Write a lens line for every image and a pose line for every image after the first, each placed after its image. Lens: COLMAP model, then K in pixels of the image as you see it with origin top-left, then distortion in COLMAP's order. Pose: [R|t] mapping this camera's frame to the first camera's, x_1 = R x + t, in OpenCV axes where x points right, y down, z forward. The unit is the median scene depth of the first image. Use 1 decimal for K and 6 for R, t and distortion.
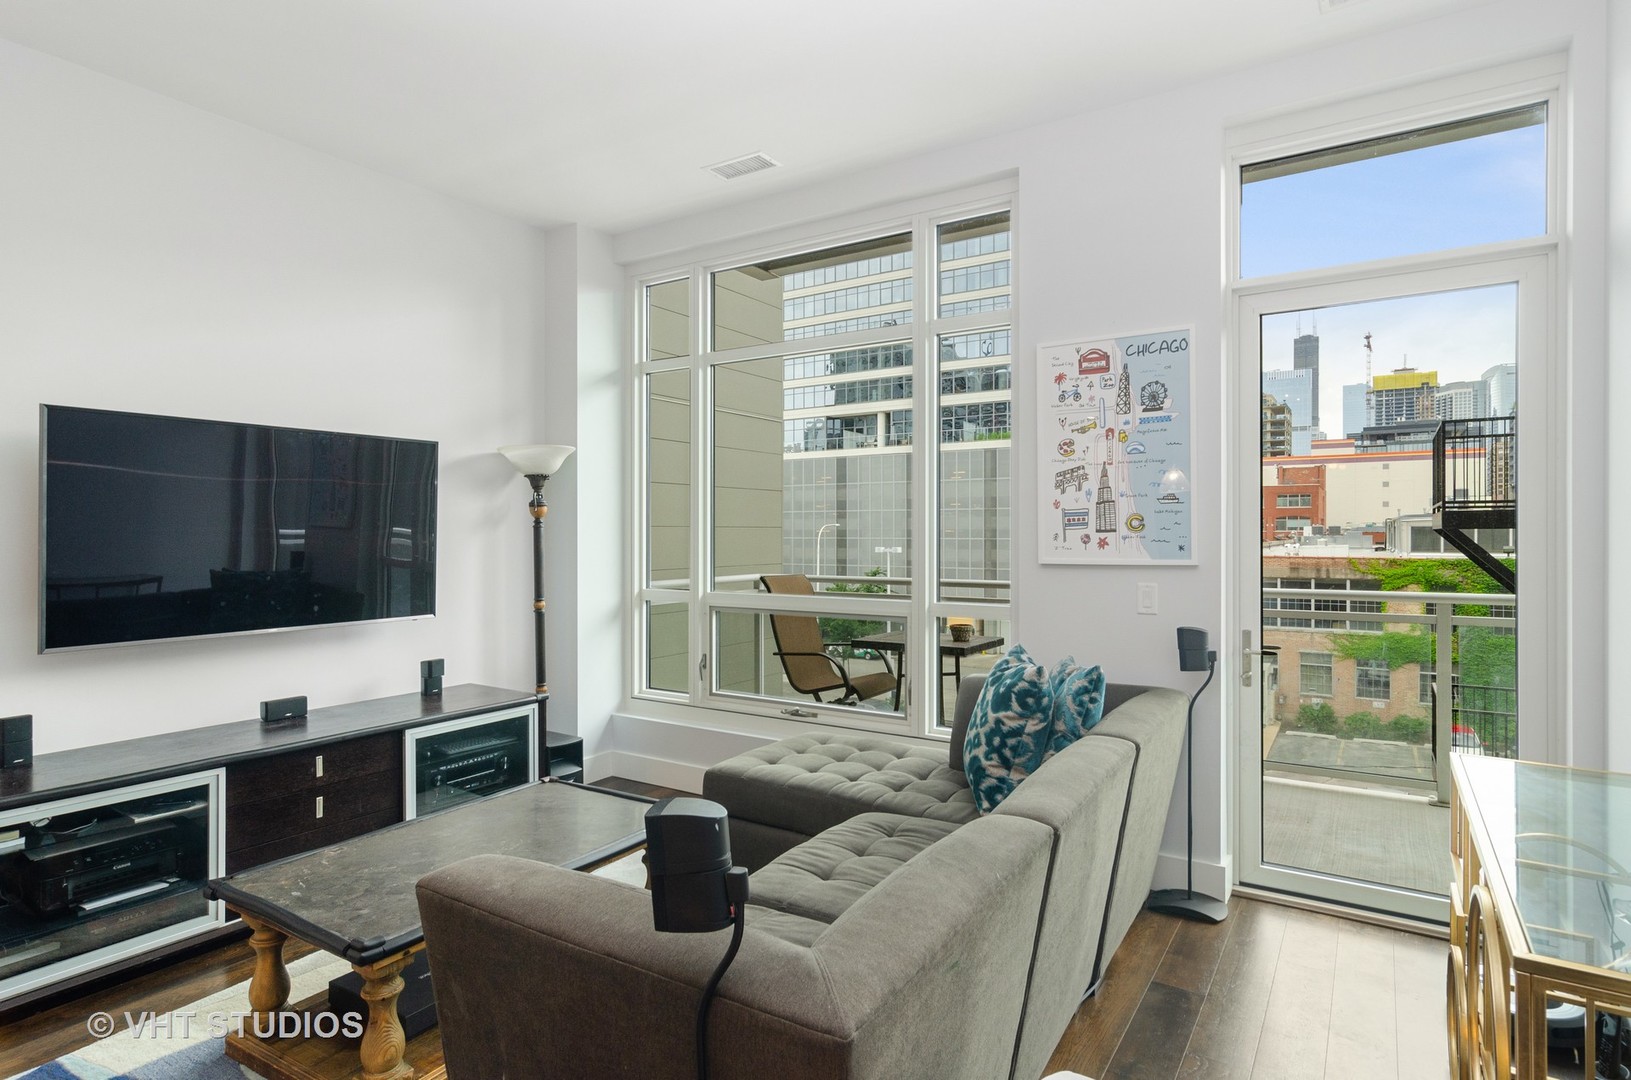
lens RADIAL K [[873.6, 0, 815.5], [0, 873.6, 540.0], [0, 0, 1]] dist [0.001370, 0.001353]
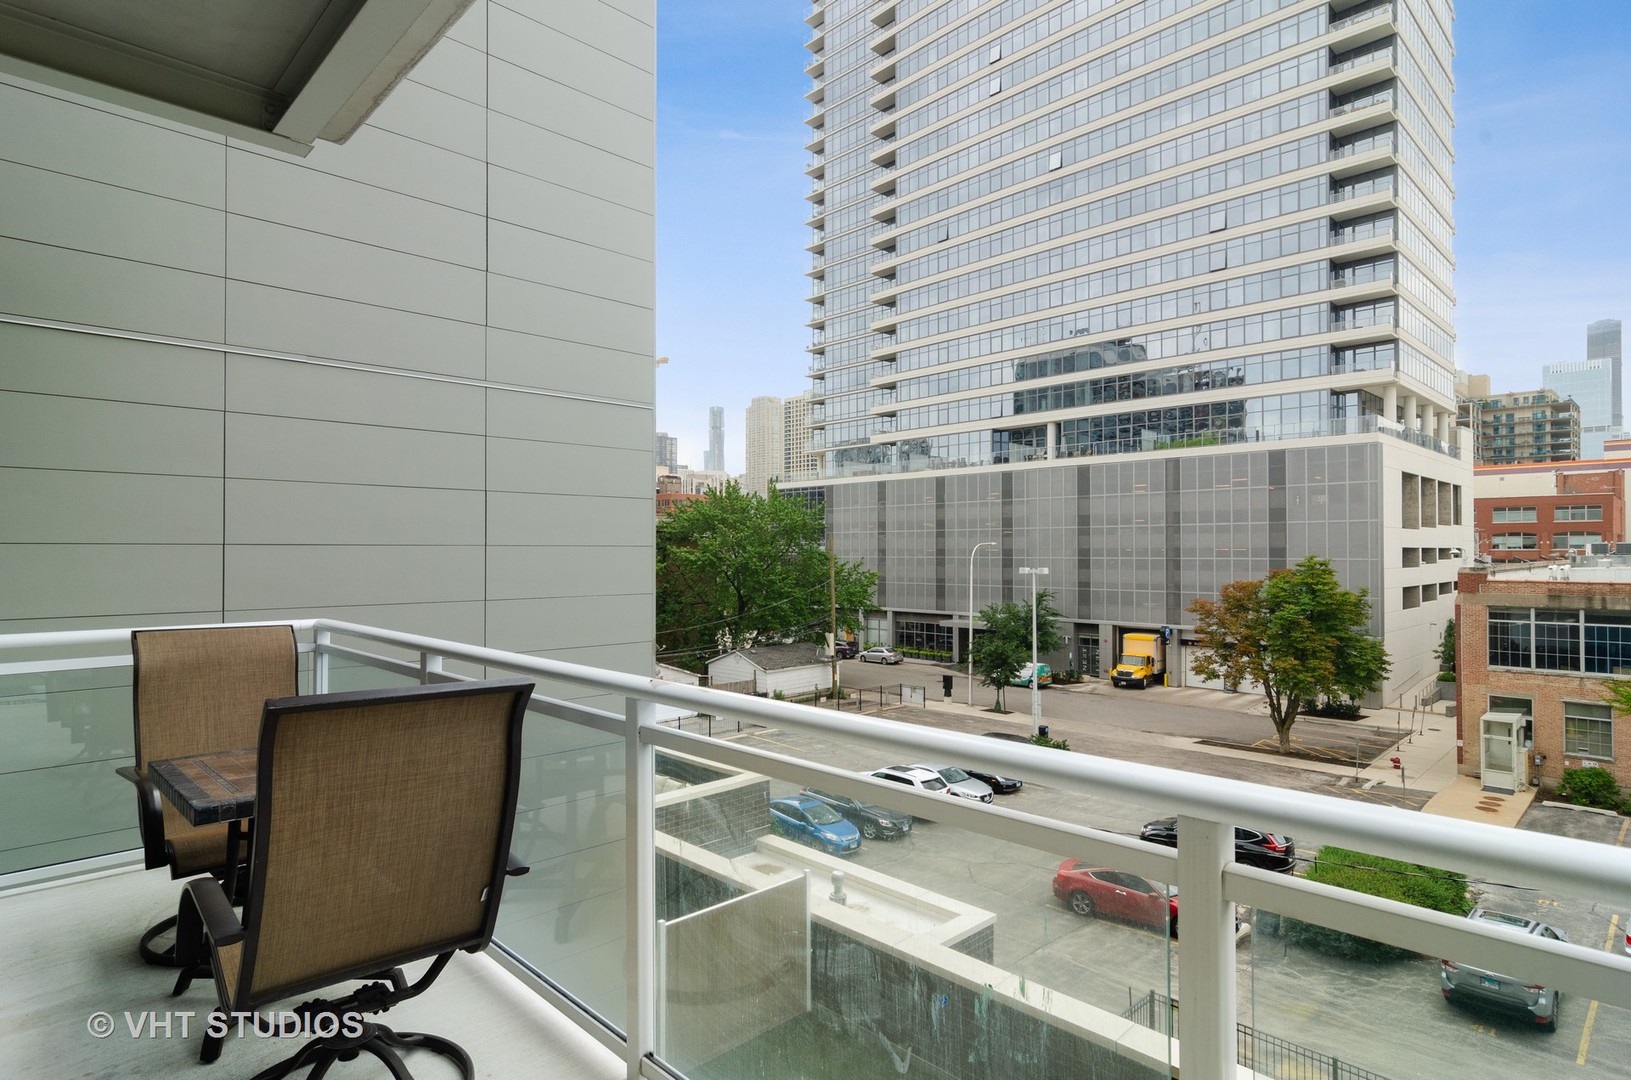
lens RADIAL K [[873.6, 0, 815.5], [0, 873.6, 540.0], [0, 0, 1]] dist [0.001370, 0.001353]
pose [[0.974823, -0.003237, -0.222956, 0.041890], [-0.001639, 0.999764, -0.021681, -0.000285], [0.222973, 0.021501, 0.974587, 0.042127]]
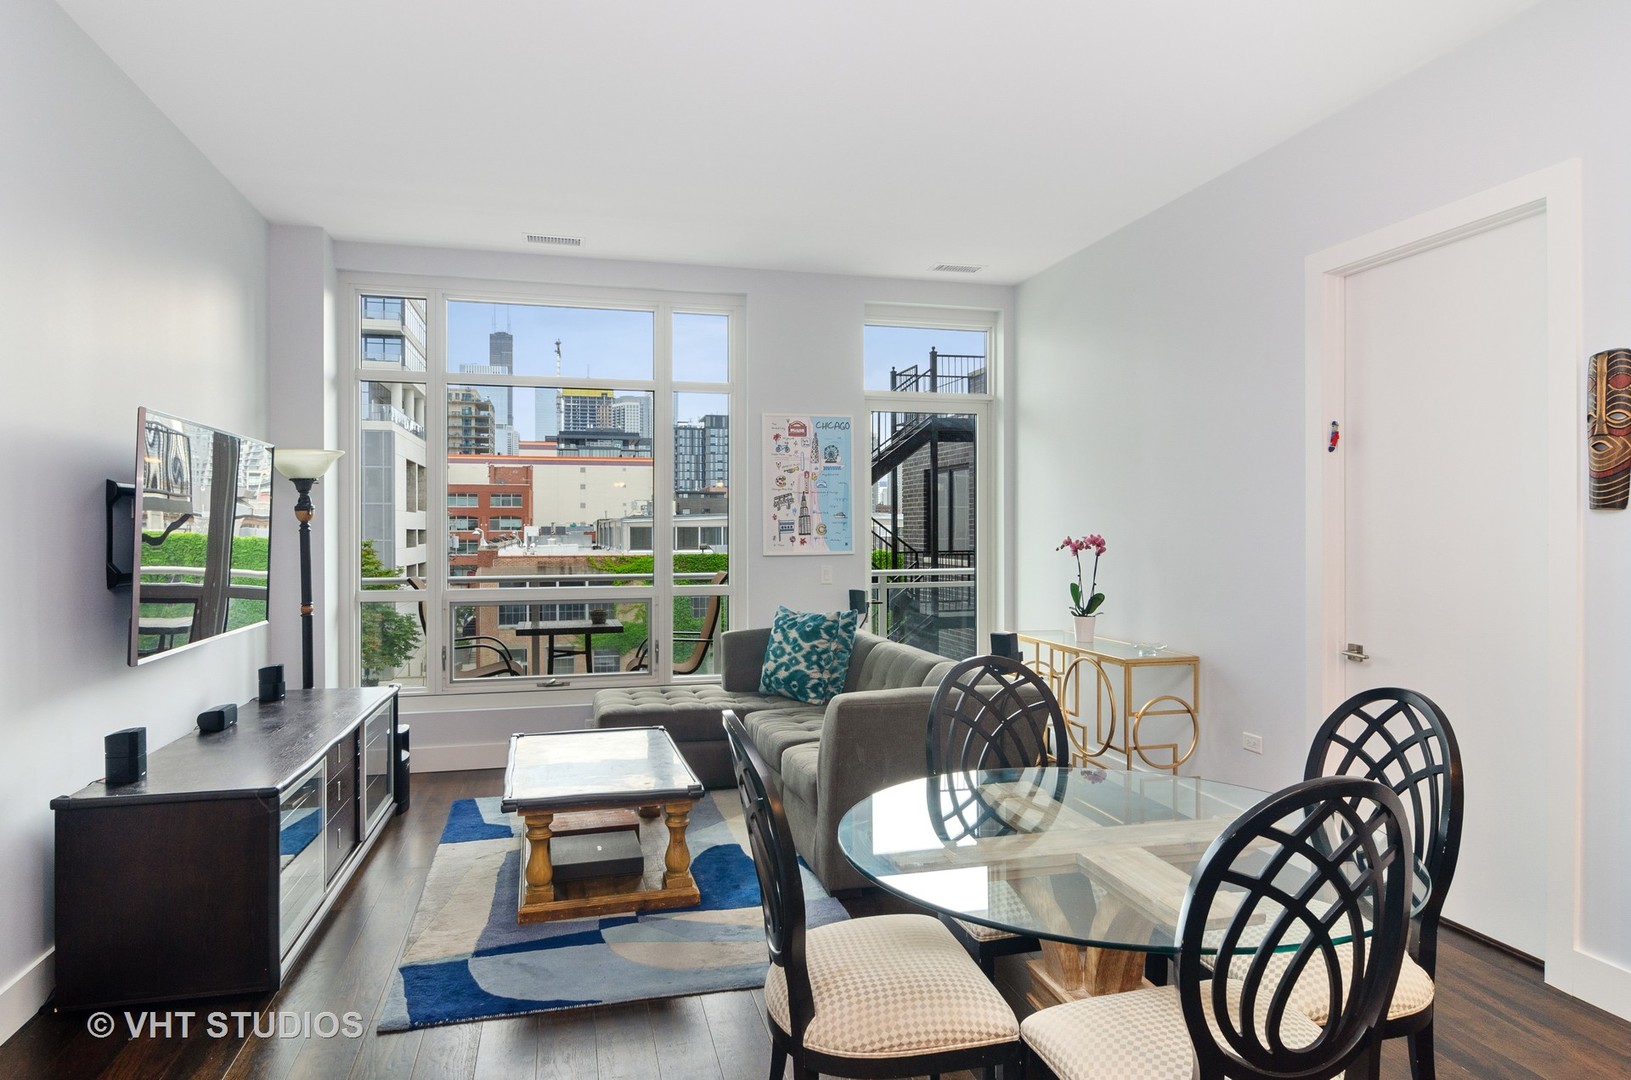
lens RADIAL K [[972.4, 0, 815.5], [0, 972.4, 540.0], [0, 0, 1]] dist [-0.001694, -0.000279]
pose [[0.677786, -0.006922, 0.735226, -0.048507], [0.007495, 0.999969, 0.002504, -0.000189], [-0.735221, 0.003813, 0.677817, -0.011821]]
